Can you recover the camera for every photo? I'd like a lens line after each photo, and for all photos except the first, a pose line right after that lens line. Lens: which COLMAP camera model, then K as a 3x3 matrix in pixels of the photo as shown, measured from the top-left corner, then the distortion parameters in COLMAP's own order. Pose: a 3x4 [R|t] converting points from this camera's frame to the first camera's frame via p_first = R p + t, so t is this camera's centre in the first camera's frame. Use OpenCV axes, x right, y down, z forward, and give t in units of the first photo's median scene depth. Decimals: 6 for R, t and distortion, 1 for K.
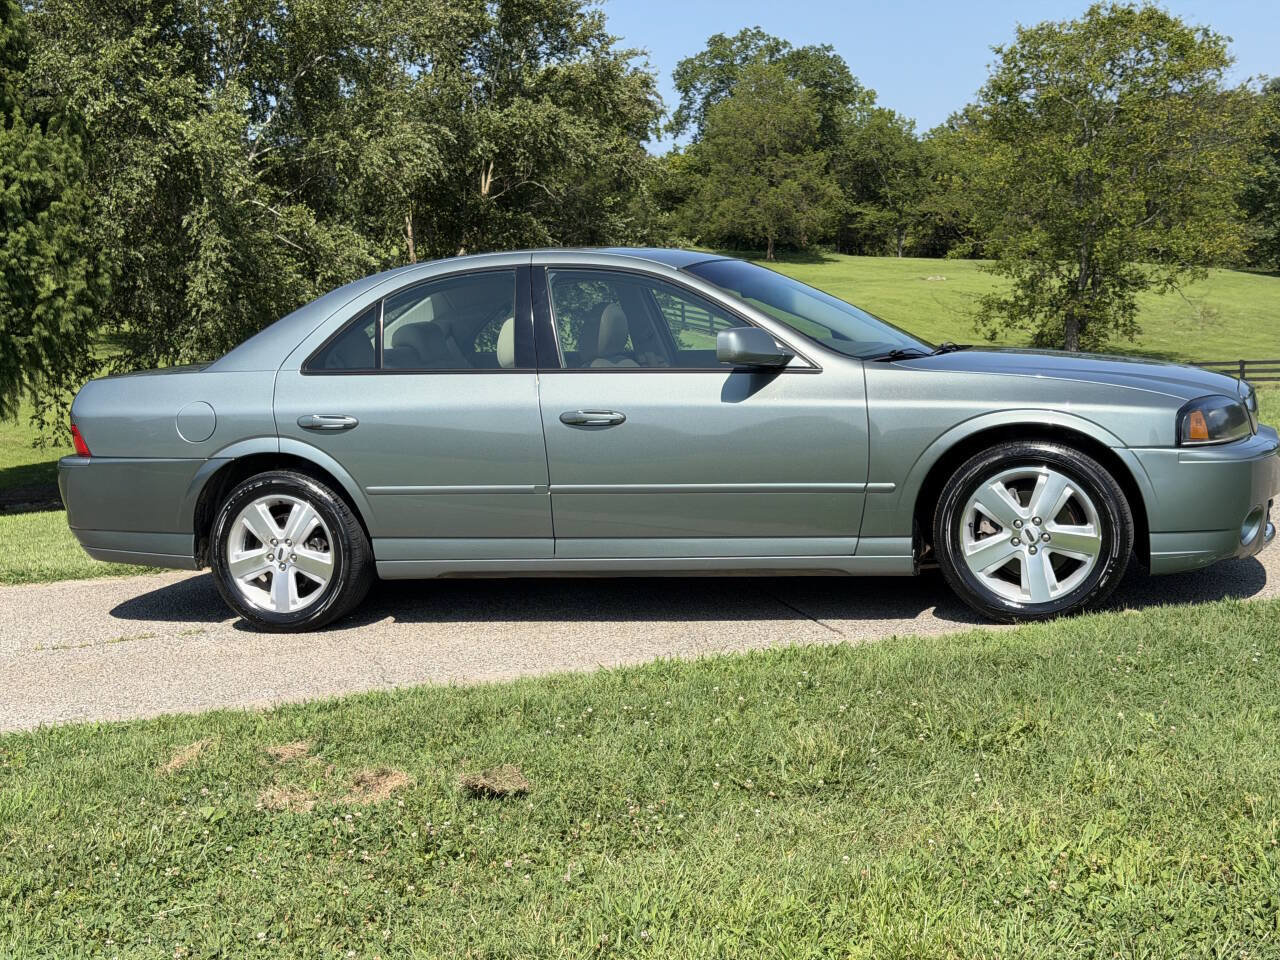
lens RADIAL K [[1778.2, 0, 611.1], [0, 1778.2, 475.6], [0, 0, 1]] dist [0.127397, -0.087046]
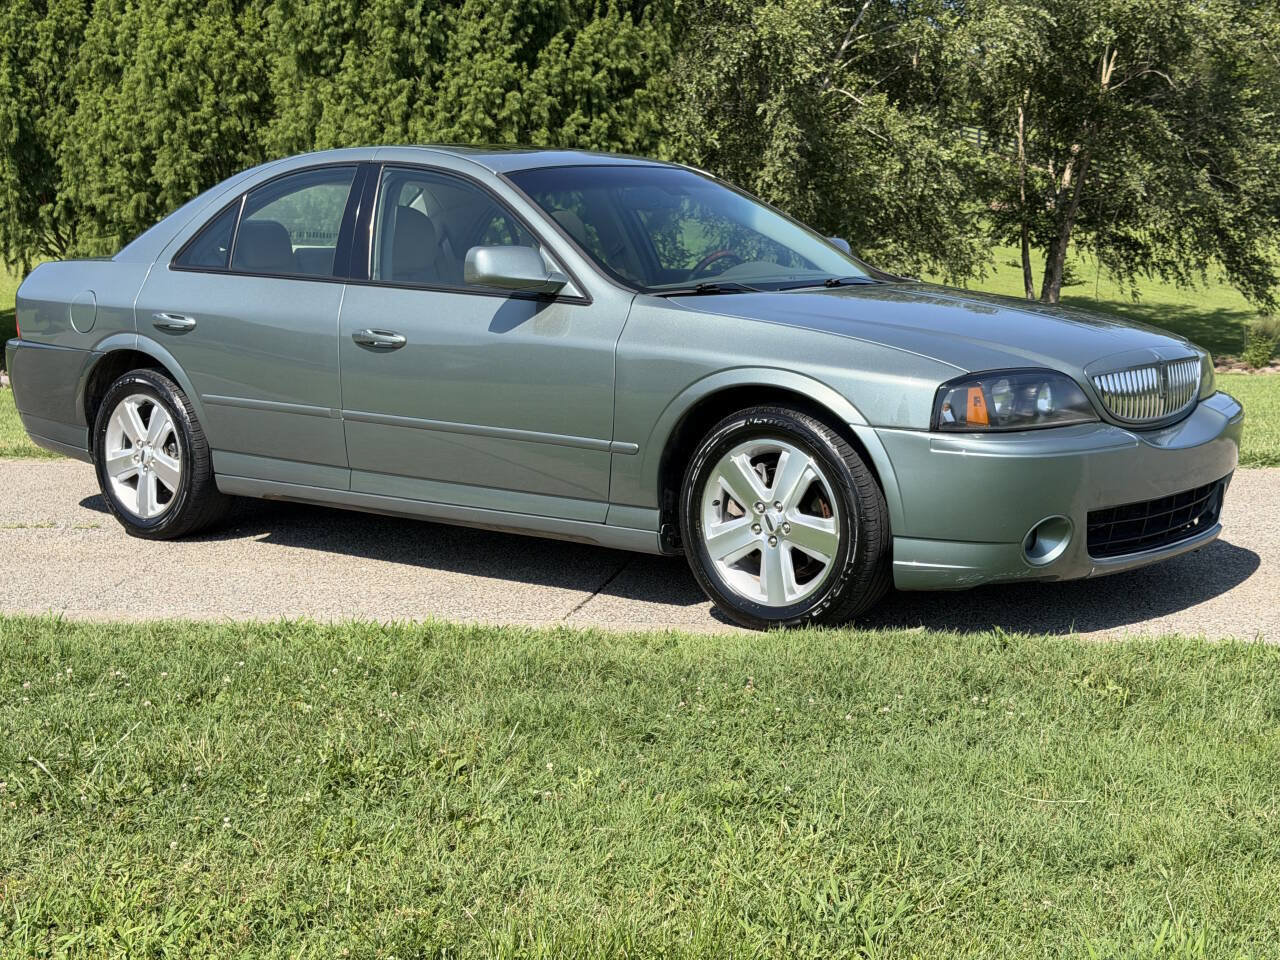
lens RADIAL K [[1768.9, 0, 638.8], [0, 1768.9, 480.0], [0, 0, 1]] dist [0.132569, -0.180674]
pose [[0.923771, 0.100705, -0.369467, 0.093202], [-0.077235, 0.993972, 0.077814, -0.008623], [0.375076, -0.043346, 0.925980, 0.046569]]
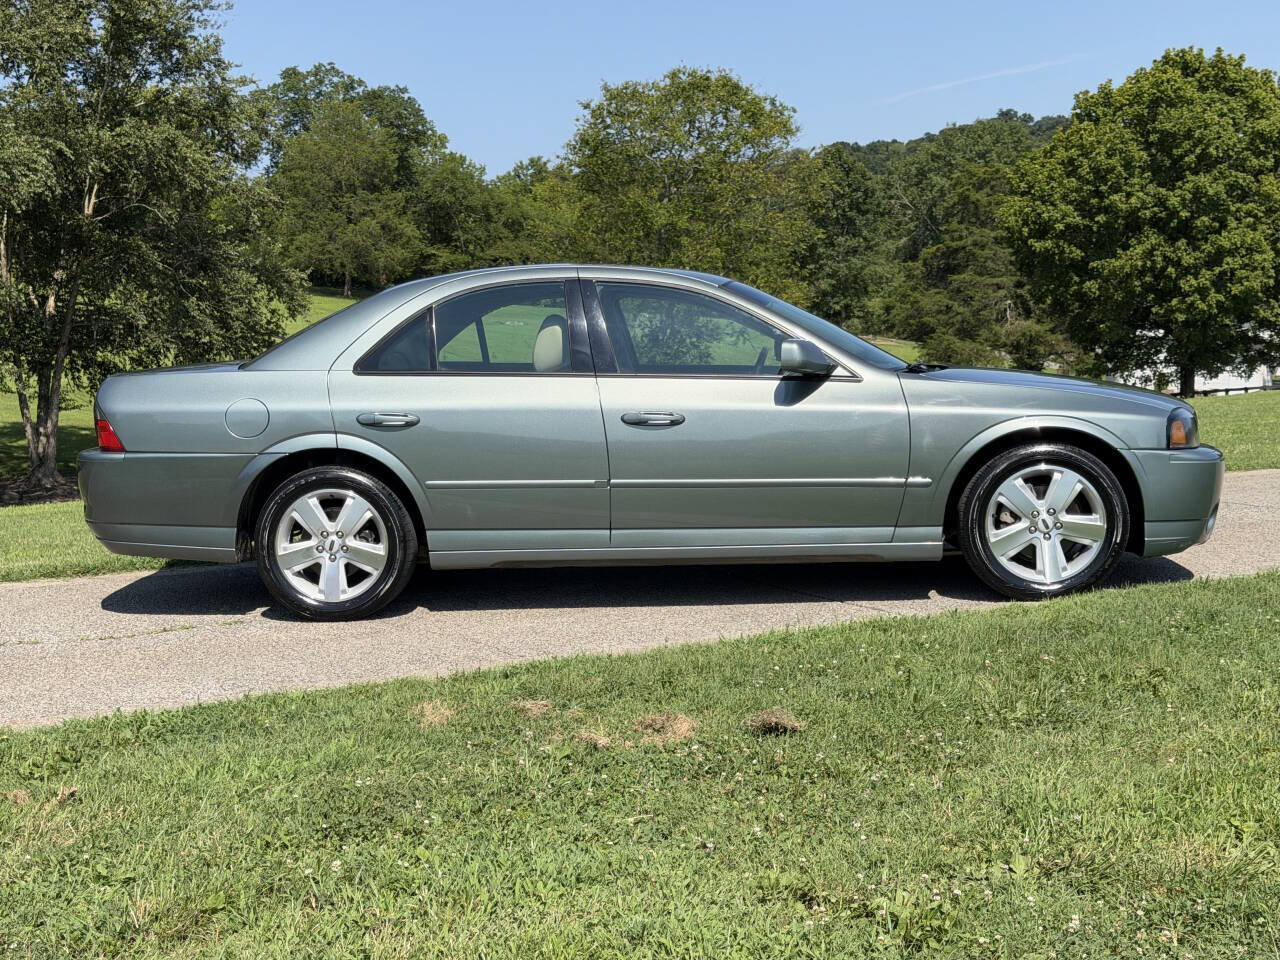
lens RADIAL K [[1776.0, 0, 610.6], [0, 1776.0, 477.8], [0, 0, 1]] dist [0.215336, -0.527788]
pose [[0.968194, 0.010245, 0.249990, -0.052601], [-0.004922, 0.999748, -0.021908, 0.004792], [-0.250151, 0.019981, 0.968001, -0.009460]]
